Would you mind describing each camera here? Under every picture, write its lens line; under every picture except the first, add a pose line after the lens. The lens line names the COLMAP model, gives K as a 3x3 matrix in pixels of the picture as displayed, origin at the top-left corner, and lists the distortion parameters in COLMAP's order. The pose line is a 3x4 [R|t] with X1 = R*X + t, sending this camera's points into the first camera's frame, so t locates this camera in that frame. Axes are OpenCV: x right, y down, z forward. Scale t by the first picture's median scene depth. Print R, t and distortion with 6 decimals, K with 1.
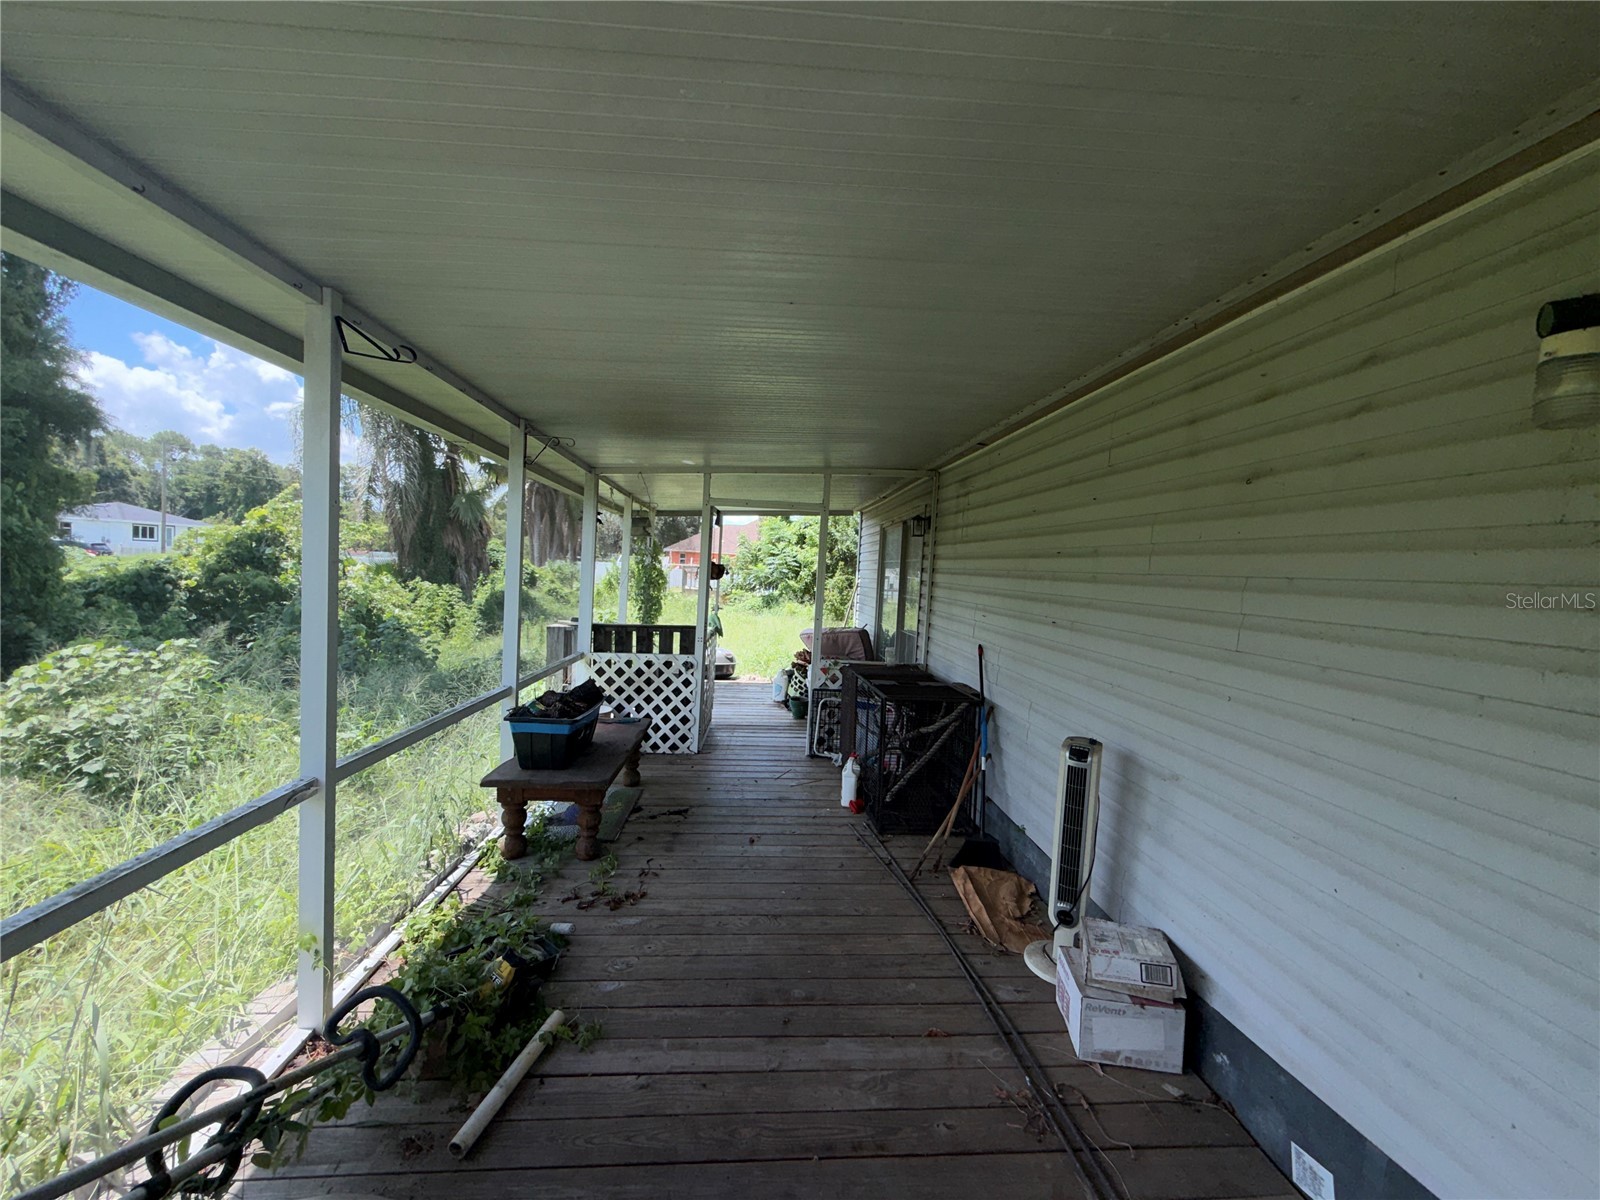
lens RADIAL K [[640.9, 0, 794.6], [0, 640.9, 609.2], [0, 0, 1]] dist [0.002645, 0.000130]
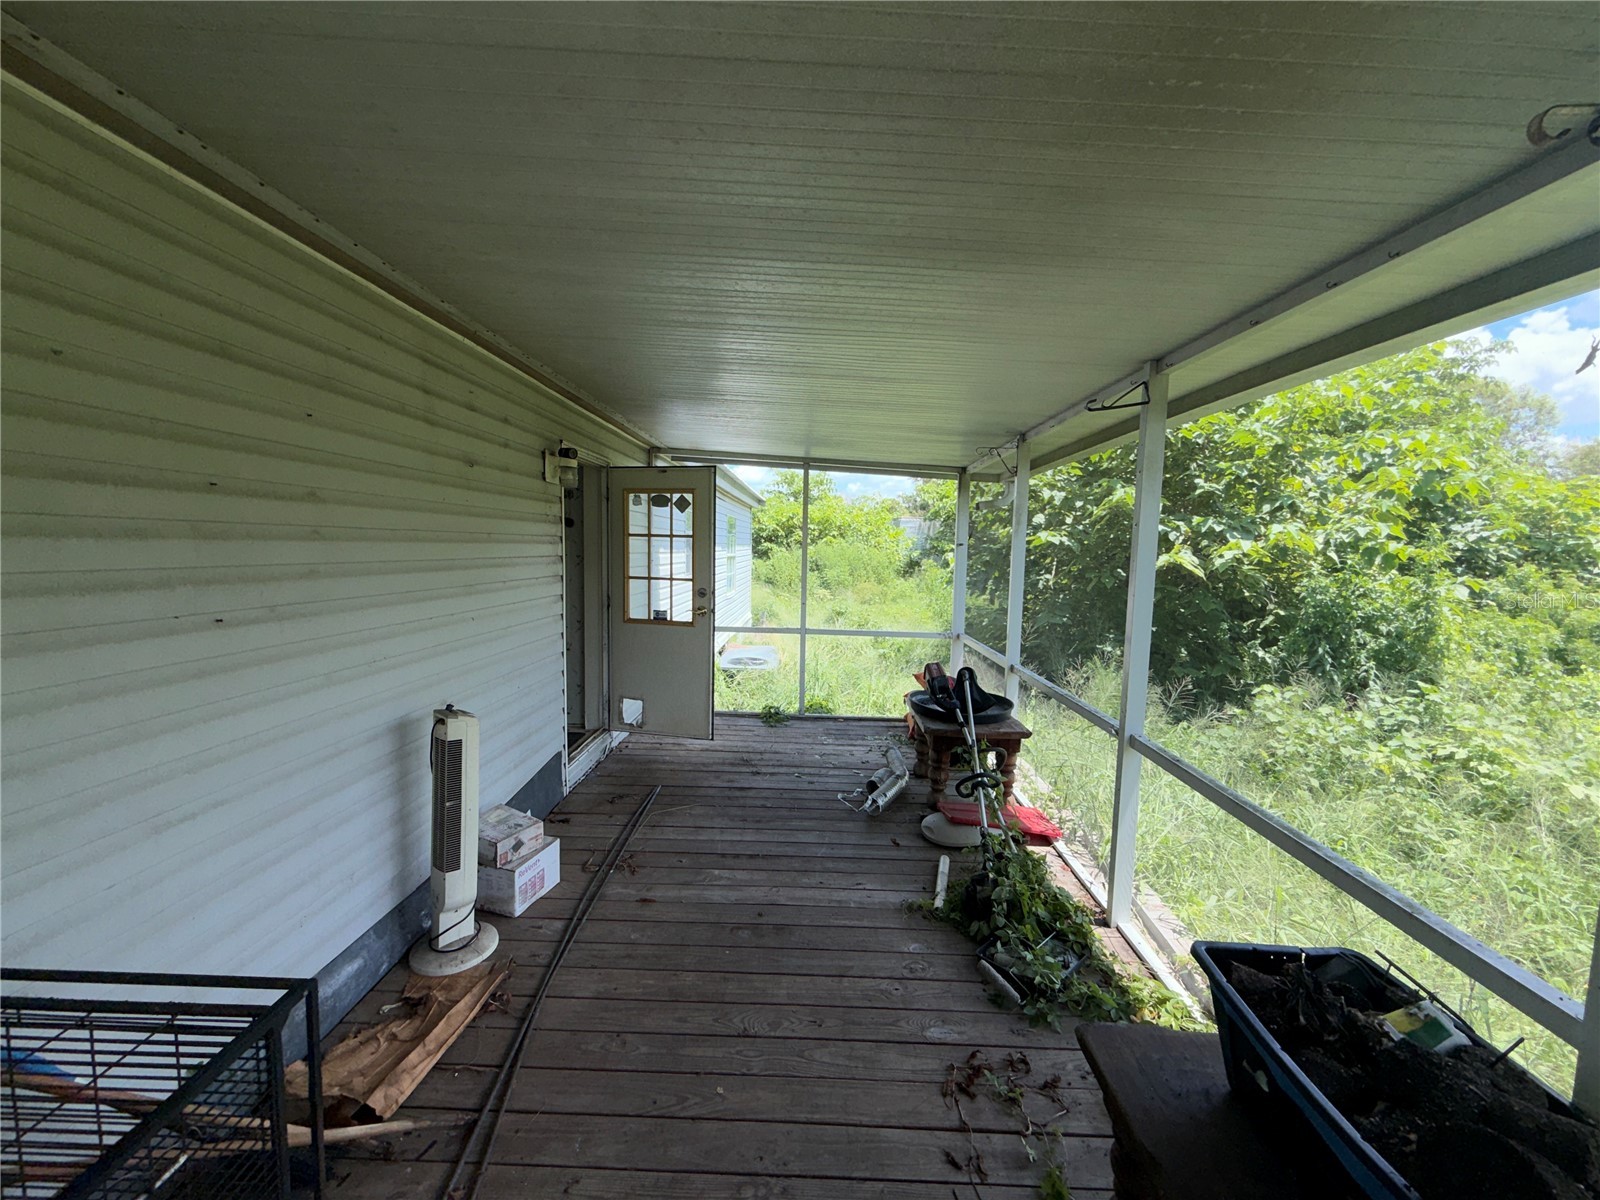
lens RADIAL K [[640.9, 0, 807.8], [0, 640.9, 592.7], [0, 0, 1]] dist [0.002645, 0.000130]
pose [[-0.992911, -0.083589, 0.084499, -0.148998], [-0.071251, 0.987621, 0.139743, -0.147929], [-0.095134, 0.132732, -0.986576, 2.023641]]
